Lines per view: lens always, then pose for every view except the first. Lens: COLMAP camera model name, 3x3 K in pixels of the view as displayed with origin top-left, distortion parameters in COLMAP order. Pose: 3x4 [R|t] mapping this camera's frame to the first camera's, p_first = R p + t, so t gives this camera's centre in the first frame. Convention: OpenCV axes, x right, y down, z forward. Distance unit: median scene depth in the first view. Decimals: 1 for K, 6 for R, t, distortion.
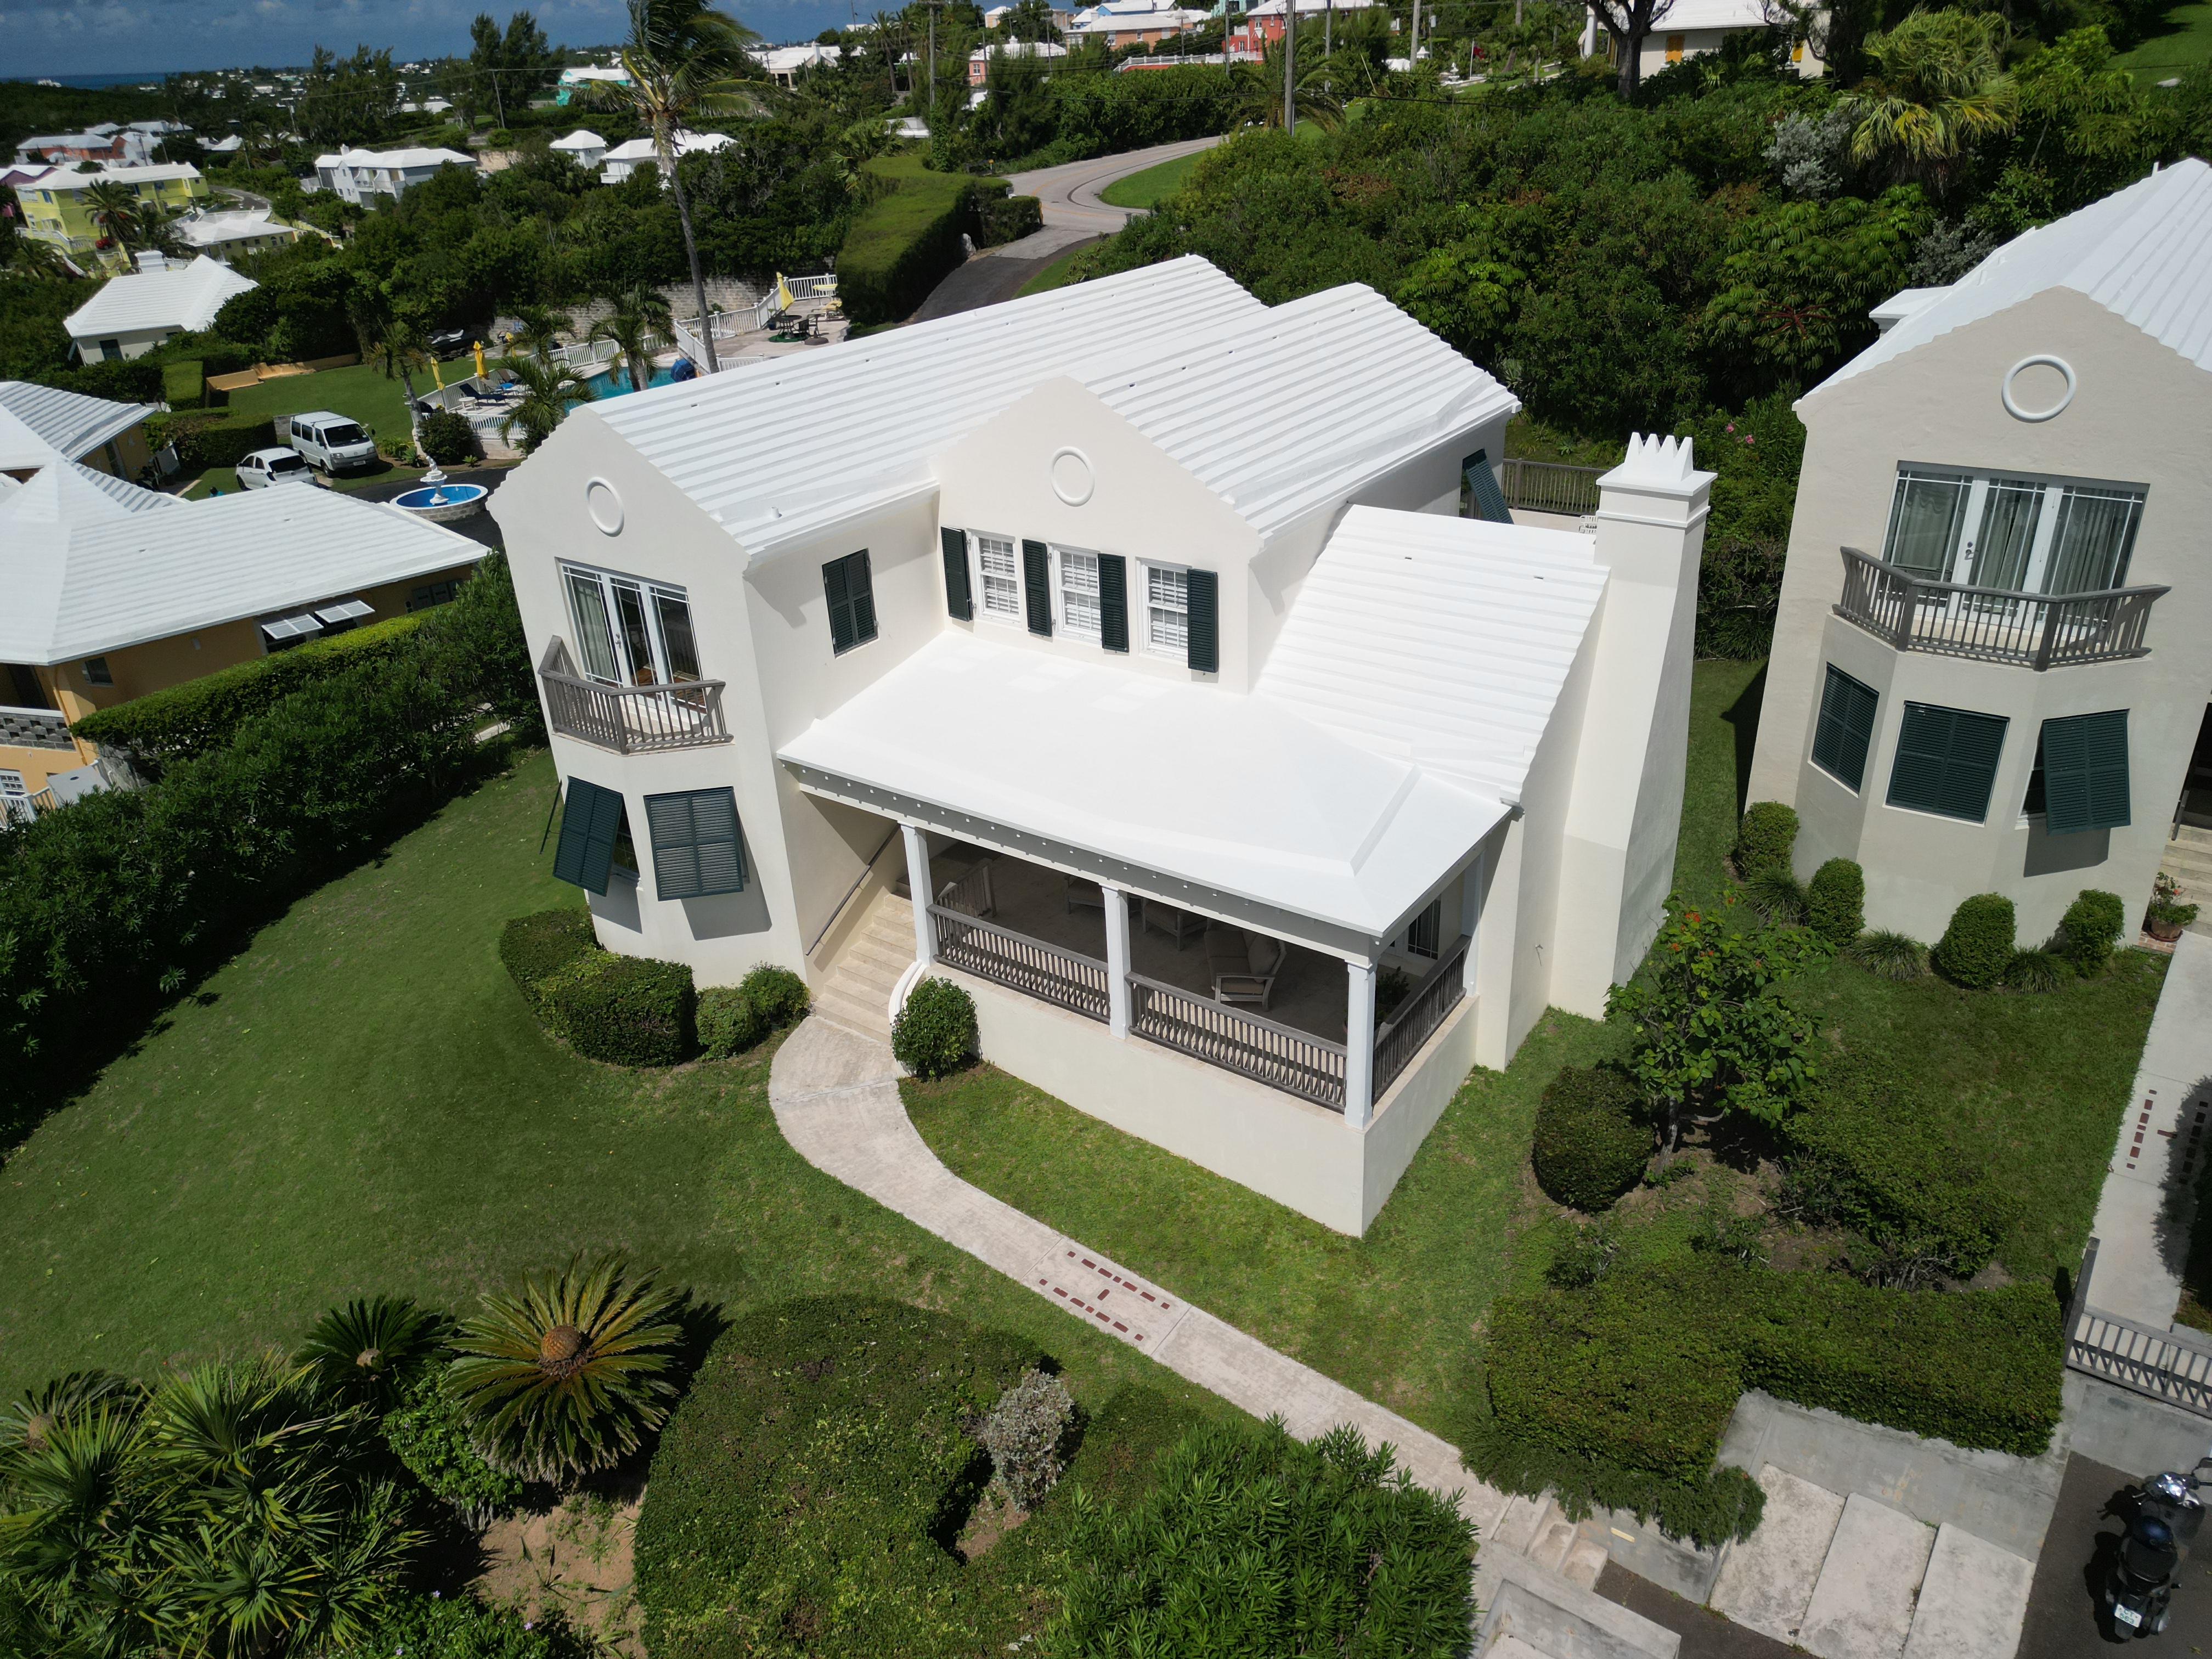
lens RADIAL K [[1549.5, 0, 1112.7], [0, 1549.5, 828.7], [0, 0, 1]] dist [0.006737, 0.001011]
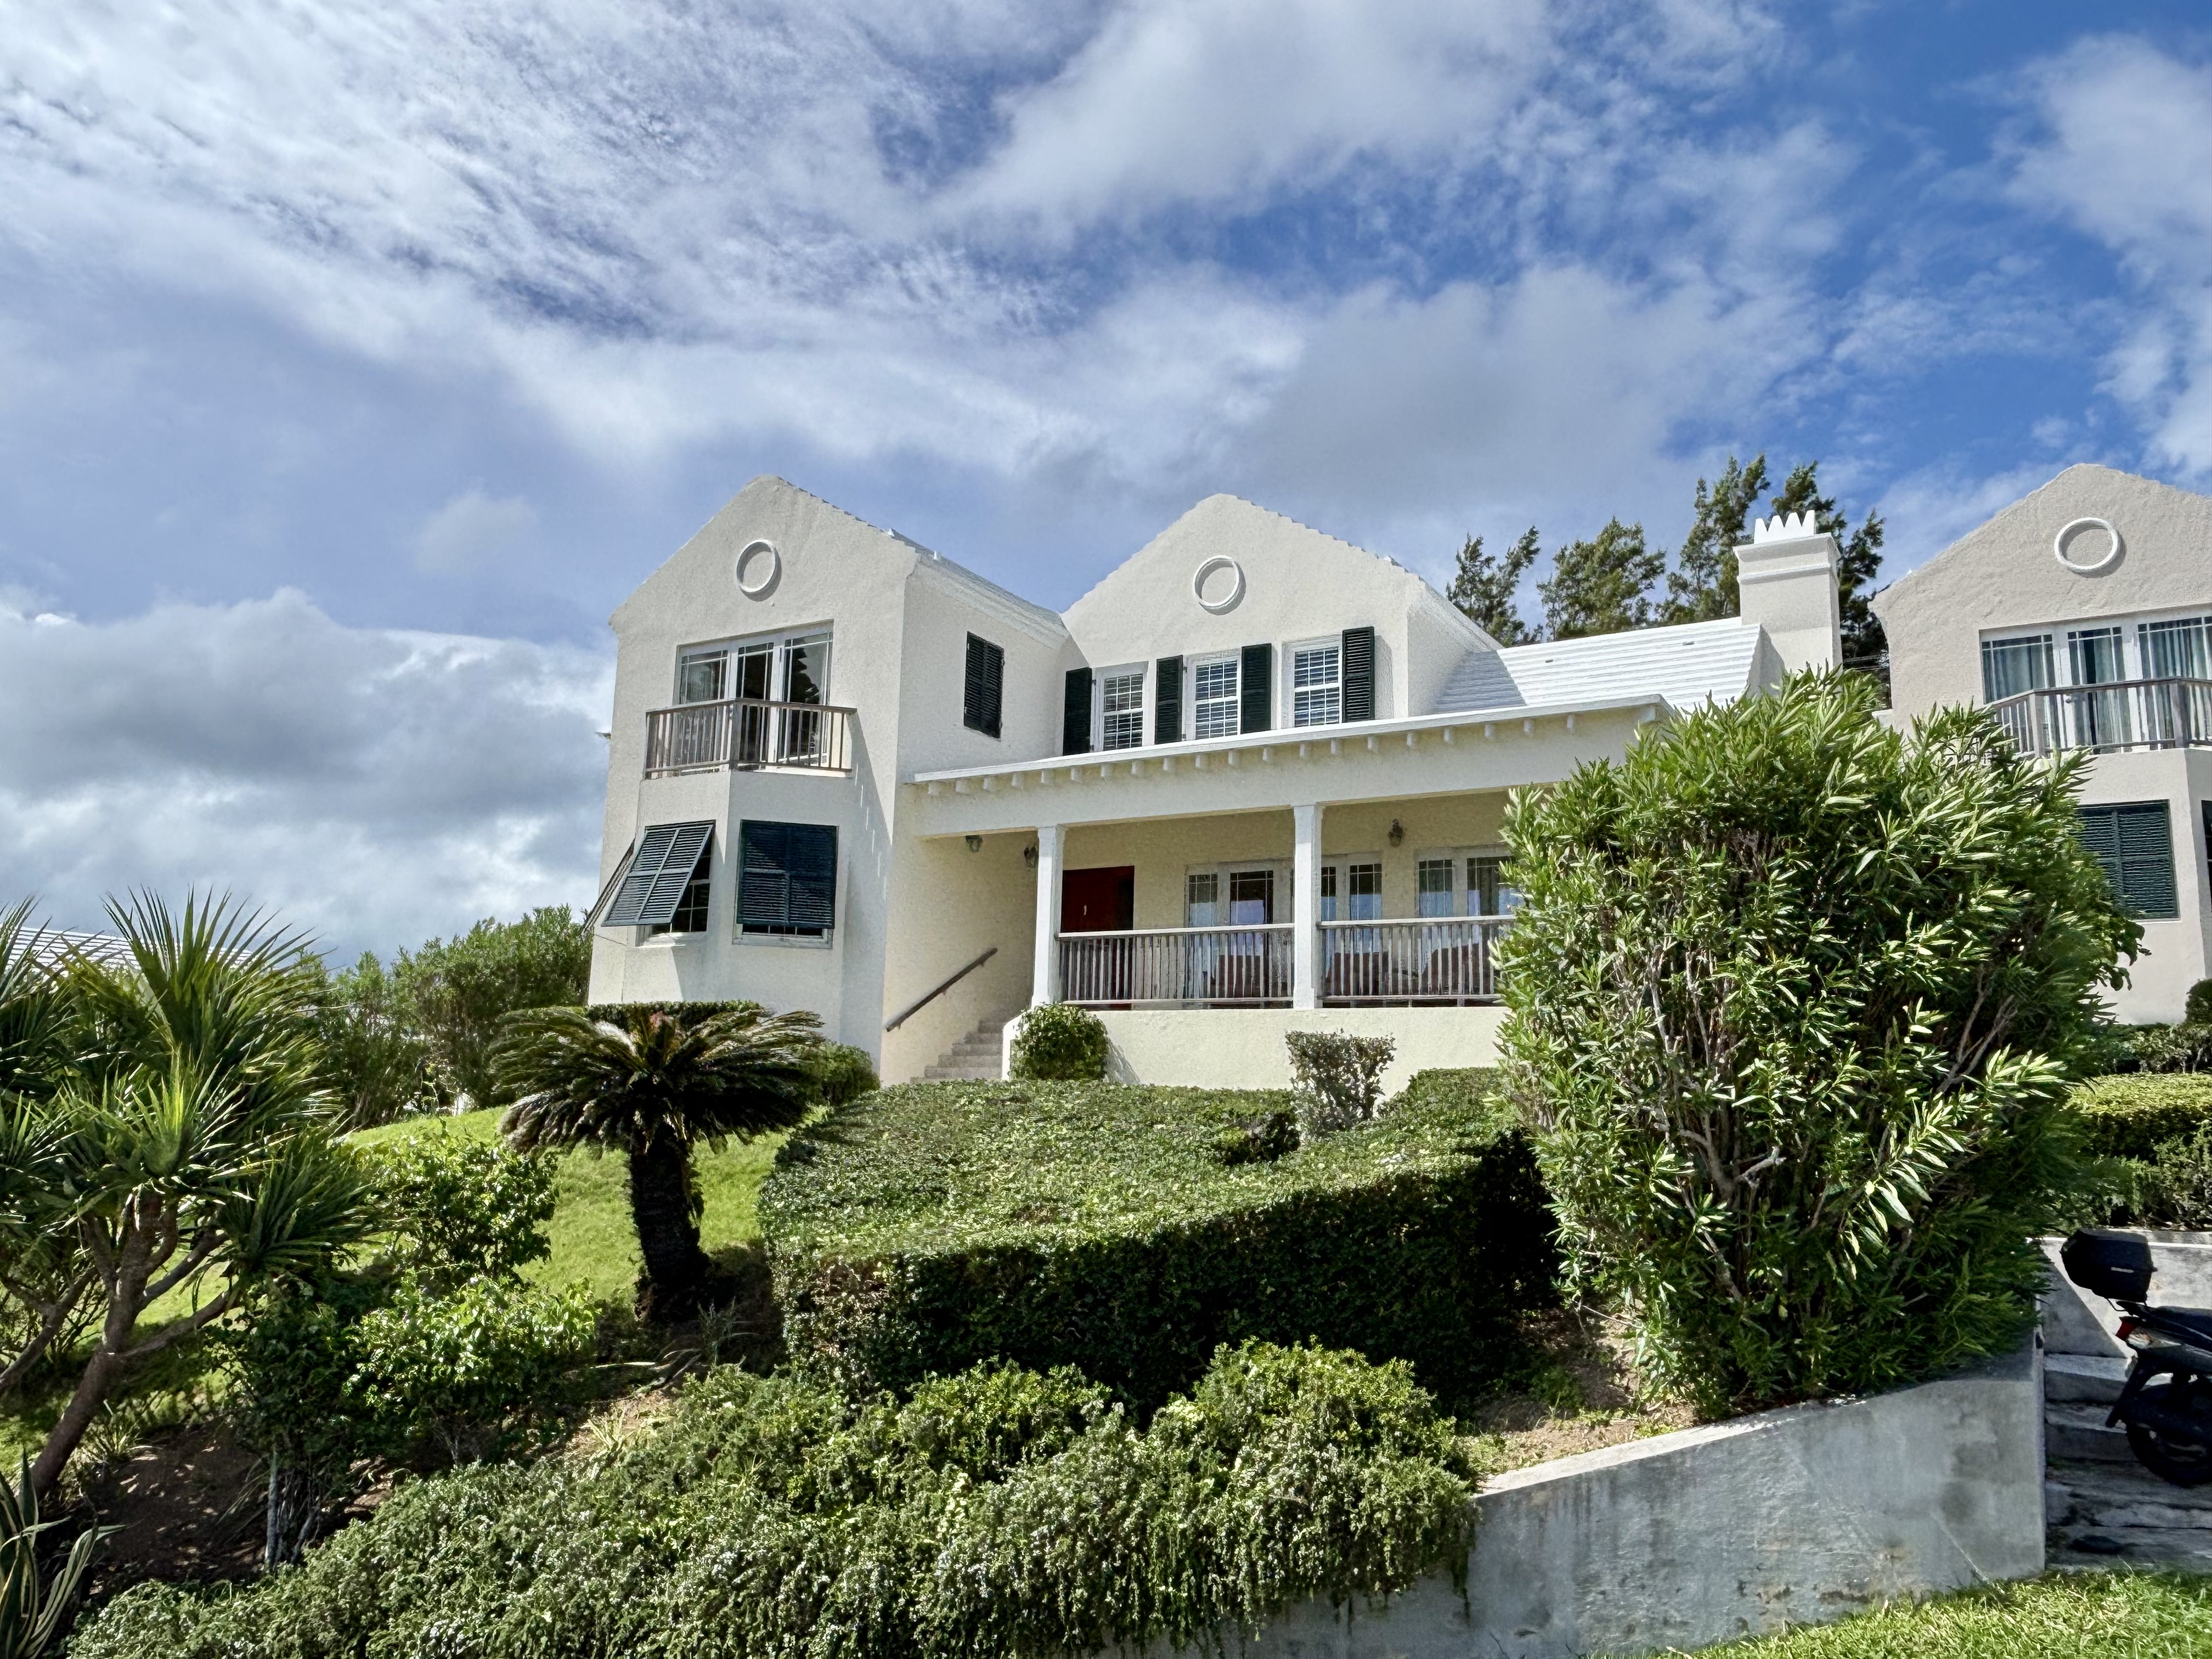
lens RADIAL K [[1600.2, 0, 1099.9], [0, 1600.2, 828.8], [0, 0, 1]] dist [-0.003447, -0.002010]
pose [[0.993867, 0.085170, 0.070527, -0.163123], [-0.026014, 0.799970, -0.599476, 0.535507], [-0.107477, 0.593964, 0.797280, 0.248751]]
